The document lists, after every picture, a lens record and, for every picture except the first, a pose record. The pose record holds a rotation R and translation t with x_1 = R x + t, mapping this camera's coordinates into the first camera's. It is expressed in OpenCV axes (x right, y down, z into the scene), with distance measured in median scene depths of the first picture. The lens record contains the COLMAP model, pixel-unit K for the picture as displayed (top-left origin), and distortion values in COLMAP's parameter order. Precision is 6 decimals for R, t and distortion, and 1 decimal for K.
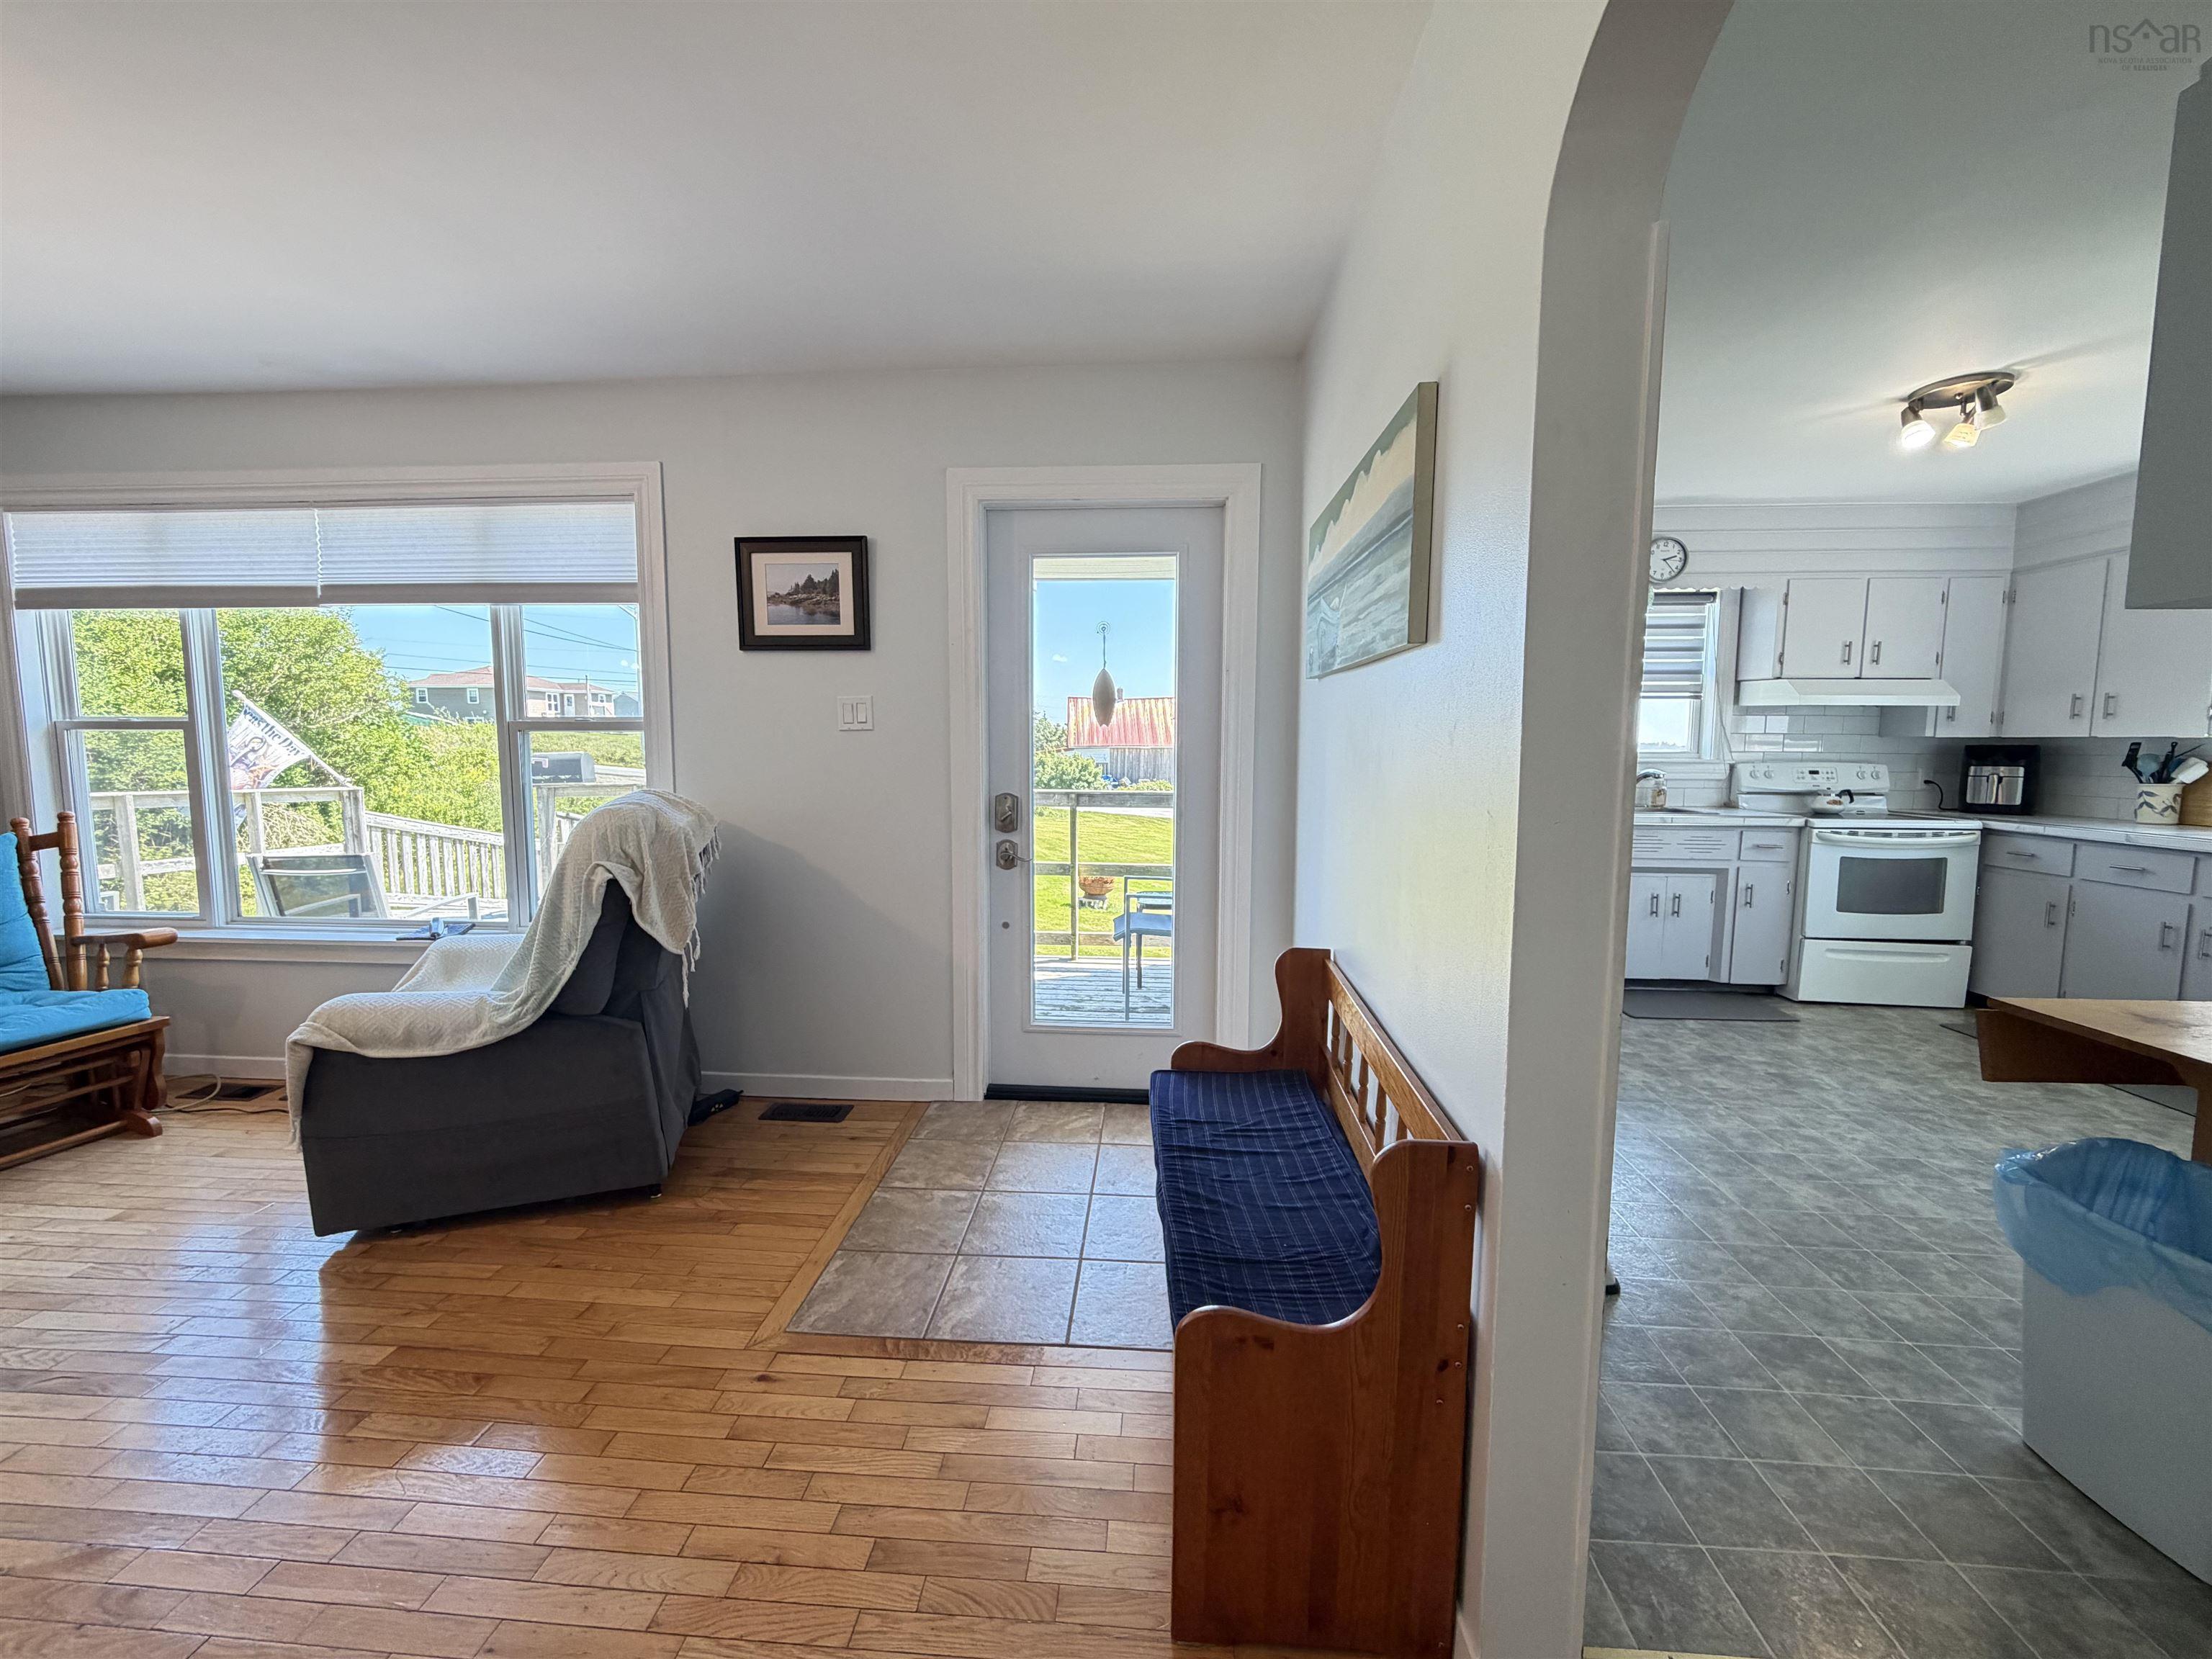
lens RADIAL K [[884.5, 0, 1100.6], [0, 884.5, 827.4], [0, 0, 1]] dist [0.000702, -0.000141]
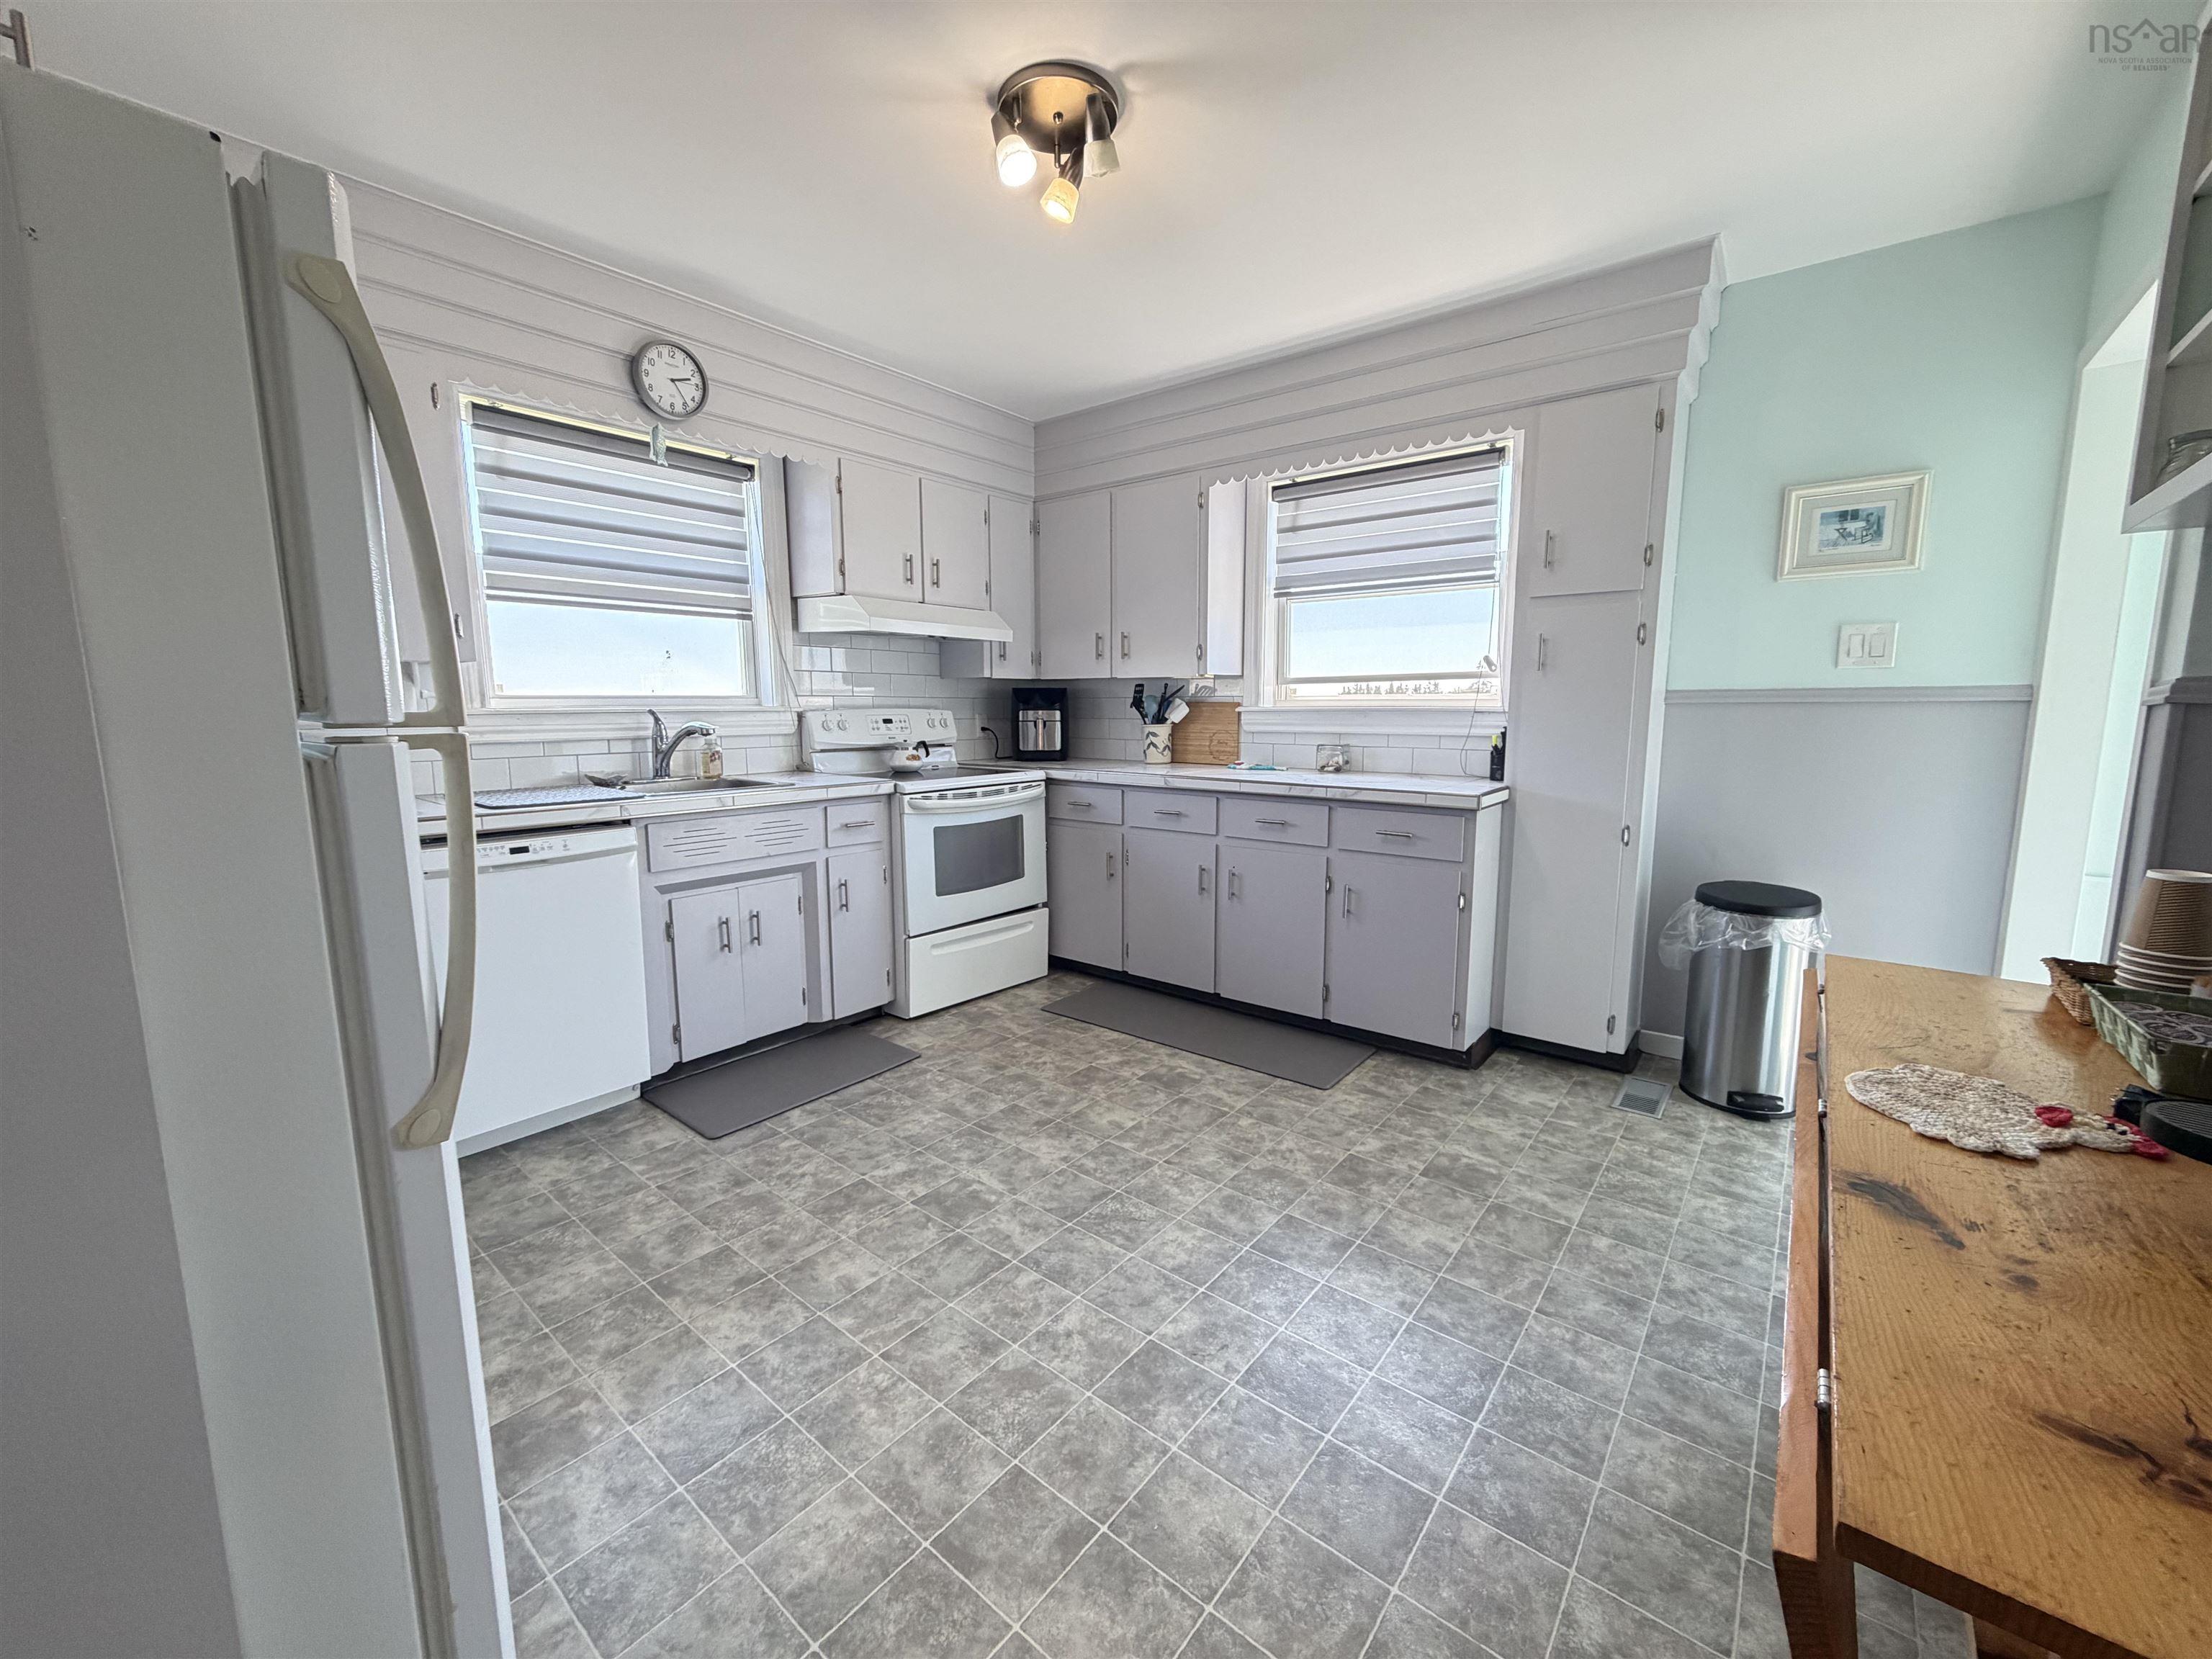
lens RADIAL K [[884.5, 0, 1100.6], [0, 884.5, 827.4], [0, 0, 1]] dist [0.000702, -0.000141]
pose [[0.571249, -0.119971, 0.811962, 0.275741], [0.081317, 0.992665, 0.089461, -0.024644], [-0.816739, 0.014922, 0.576814, 0.414651]]
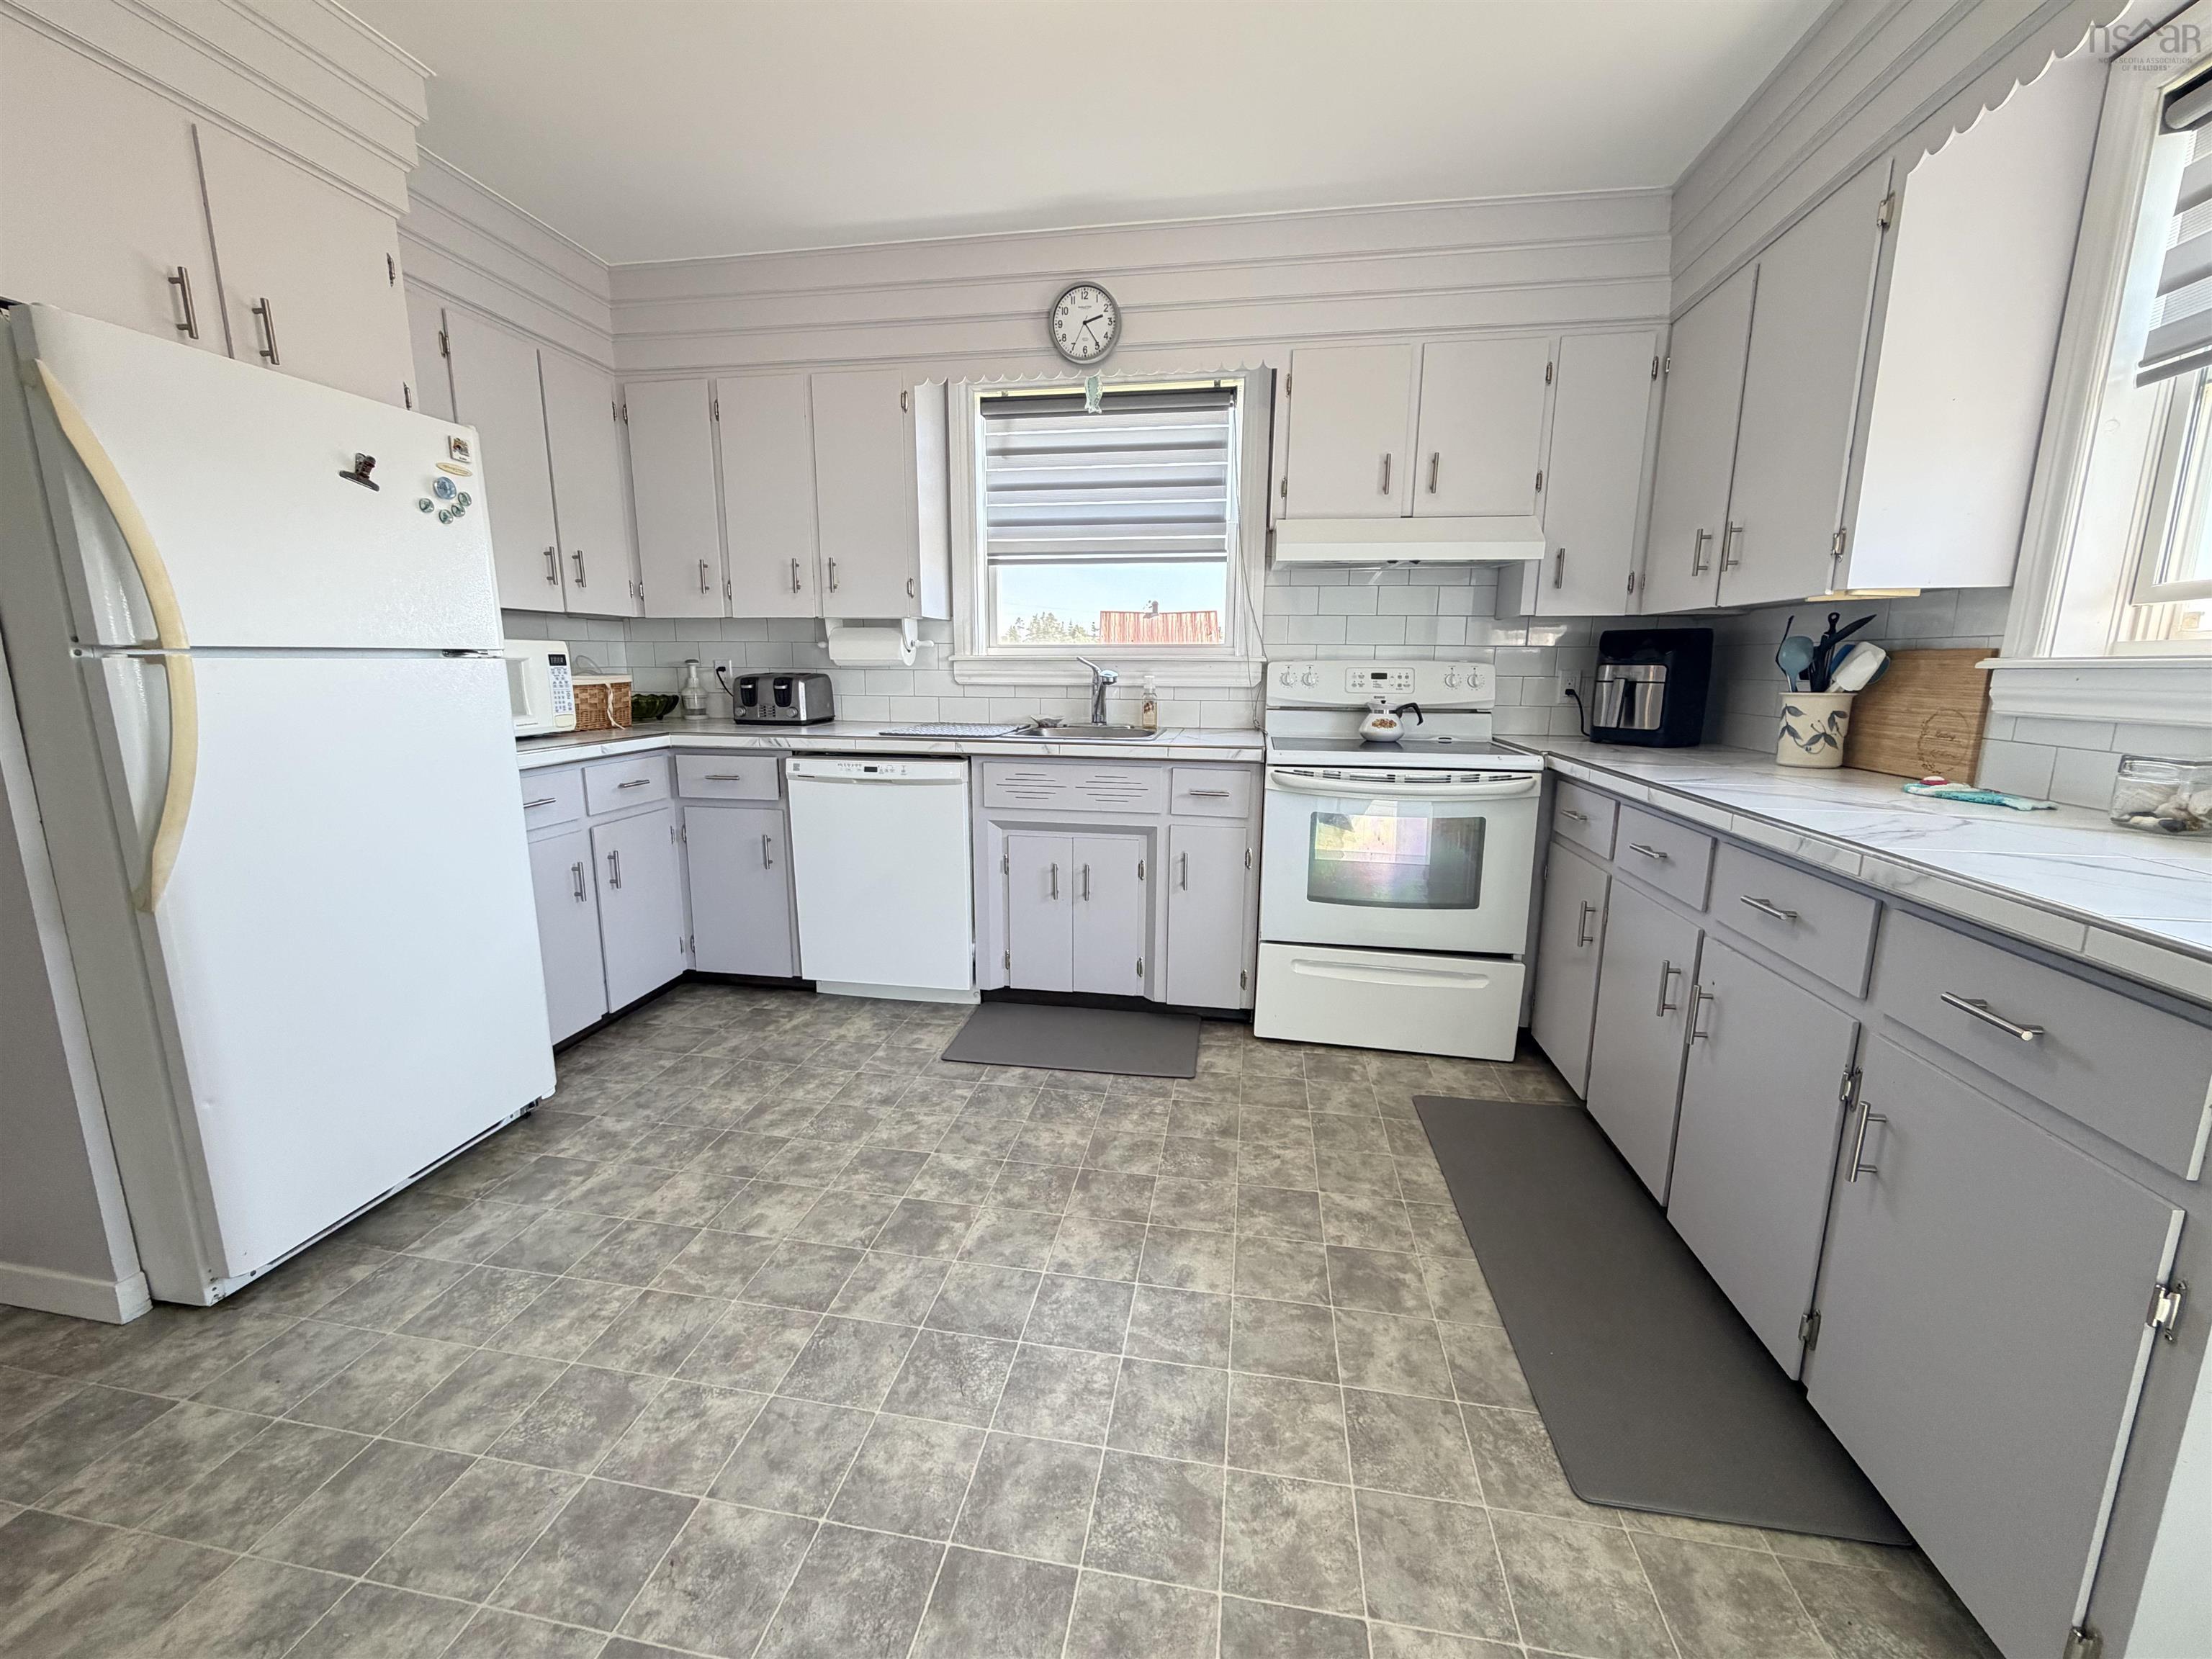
lens RADIAL K [[884.5, 0, 1100.6], [0, 884.5, 827.4], [0, 0, 1]] dist [0.000702, -0.000141]
pose [[0.995596, 0.018421, -0.091916, 0.726884], [-0.010056, 0.995831, 0.090658, -0.010359], [0.093203, -0.089334, 0.991631, 0.370641]]
